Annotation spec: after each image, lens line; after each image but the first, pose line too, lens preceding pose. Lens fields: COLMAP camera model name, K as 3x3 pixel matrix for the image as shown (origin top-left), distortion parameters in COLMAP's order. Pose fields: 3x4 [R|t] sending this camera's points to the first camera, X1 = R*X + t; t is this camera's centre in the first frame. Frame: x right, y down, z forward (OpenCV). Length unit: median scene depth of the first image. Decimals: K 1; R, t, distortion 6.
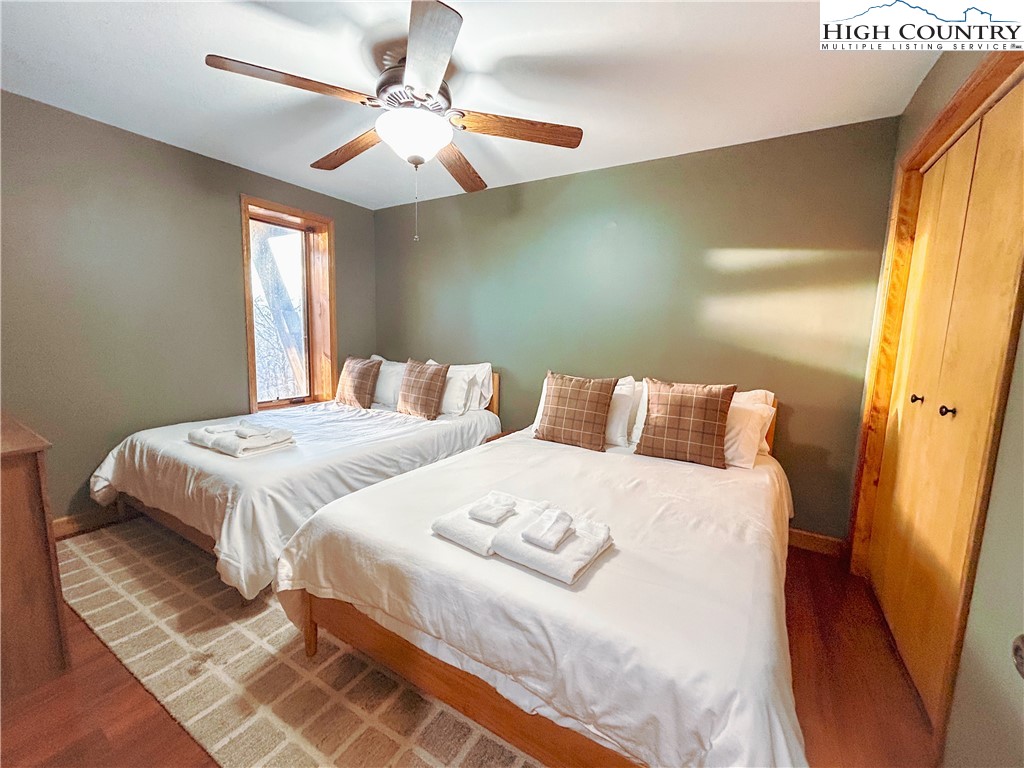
lens RADIAL K [[411.6, 0, 509.1], [0, 411.6, 381.3], [0, 0, 1]] dist [0.000963, 0.000122]
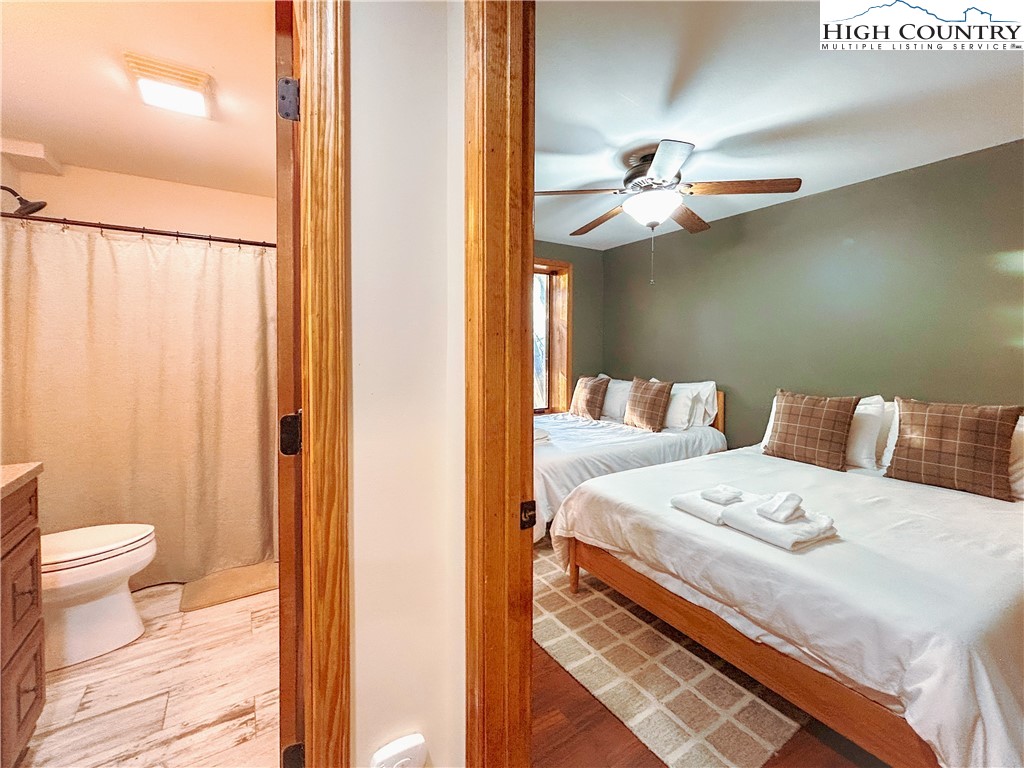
lens RADIAL K [[424.9, 0, 520.9], [0, 424.9, 355.7], [0, 0, 1]] dist [0.000582, -0.000241]
pose [[0.893048, -0.015781, -0.449684, 0.001850], [-0.034617, 0.994013, -0.103632, 0.025110], [0.448627, 0.108115, 0.887155, -0.237479]]
